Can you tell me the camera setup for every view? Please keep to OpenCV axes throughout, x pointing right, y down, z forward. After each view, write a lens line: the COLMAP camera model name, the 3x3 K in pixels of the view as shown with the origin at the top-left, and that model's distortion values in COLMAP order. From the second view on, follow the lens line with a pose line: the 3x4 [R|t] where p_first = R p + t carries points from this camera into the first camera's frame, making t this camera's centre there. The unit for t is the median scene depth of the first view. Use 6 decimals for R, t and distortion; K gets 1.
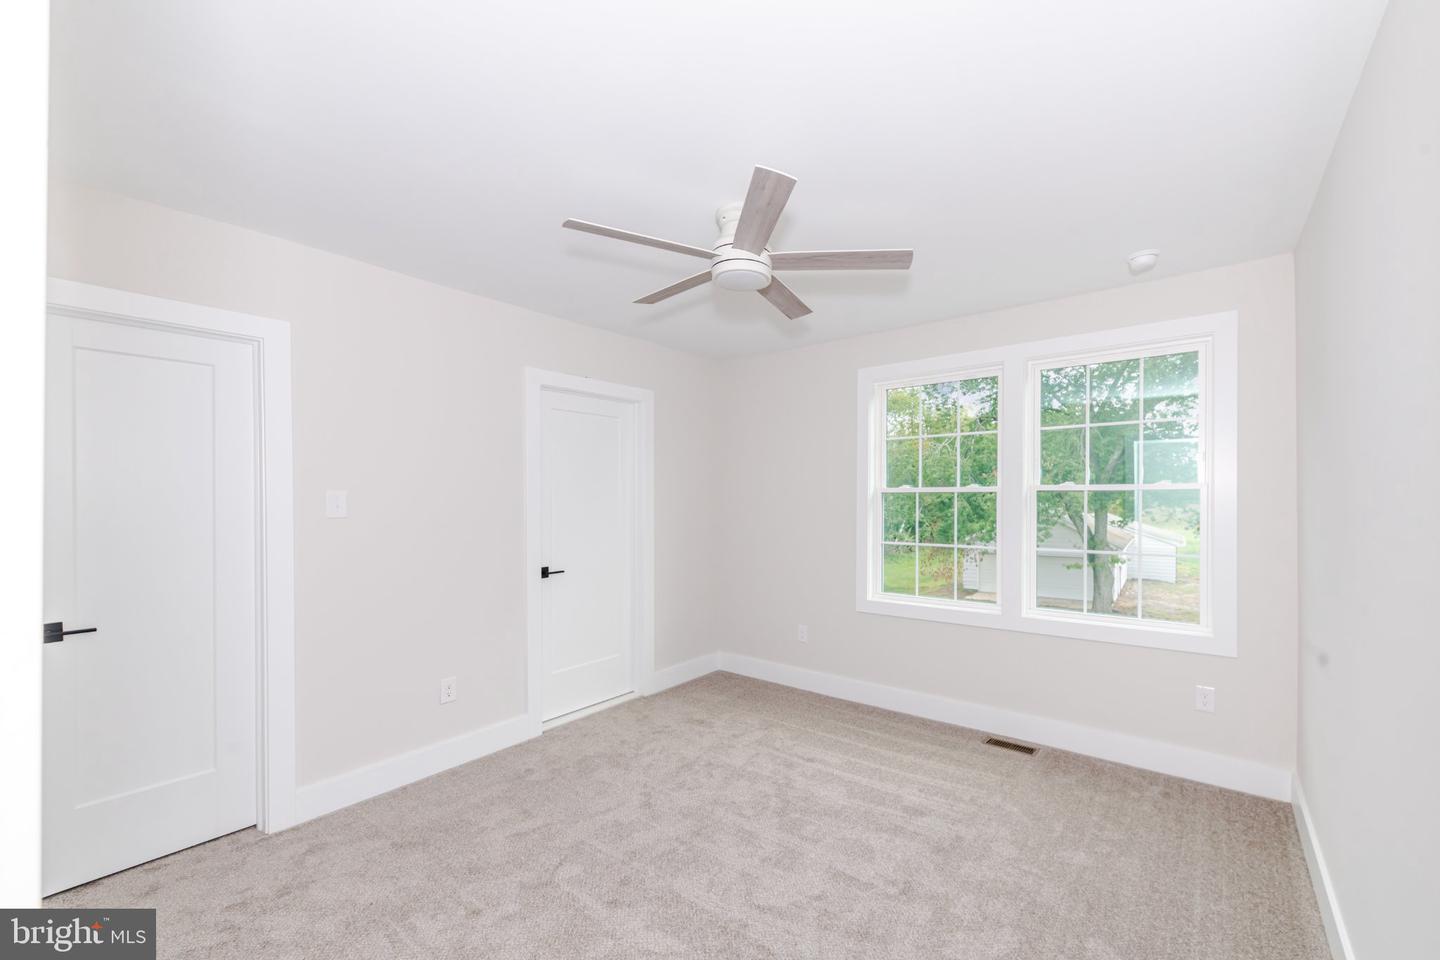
lens RADIAL K [[557.5, 0, 792.5], [0, 557.5, 501.3], [0, 0, 1]] dist [0.001188, 0.000053]
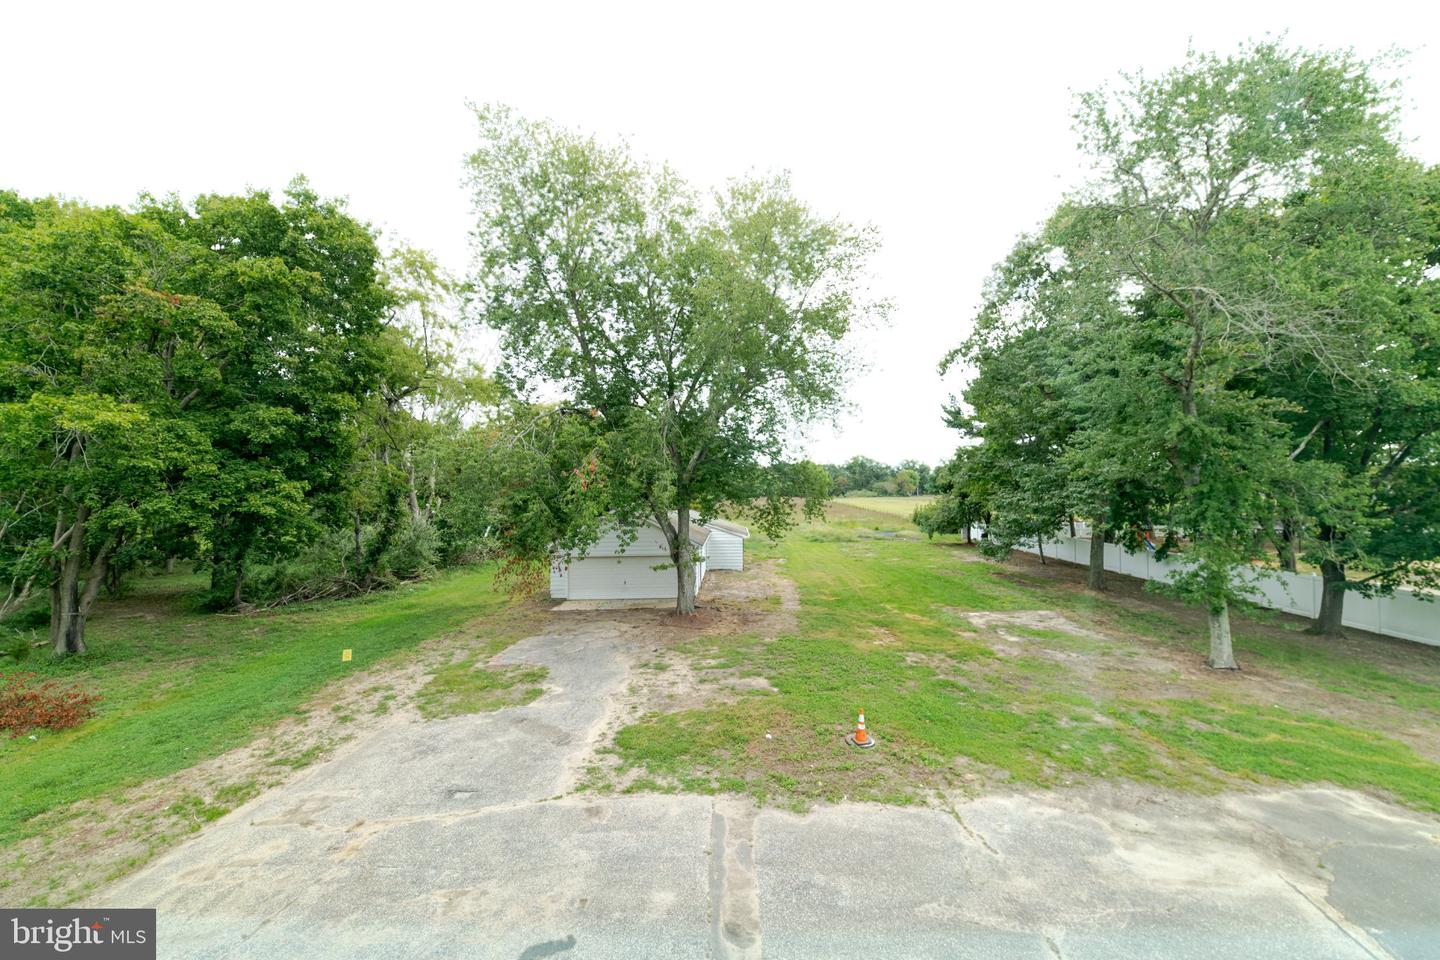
lens RADIAL K [[561.4, 0, 730.6], [0, 561.4, 488.2], [0, 0, 1]] dist [0.000327, -0.000130]
pose [[0.832197, -0.004173, 0.554464, 0.061105], [0.014768, 0.999784, -0.014641, -0.005968], [-0.554283, 0.020373, 0.832079, 0.106588]]
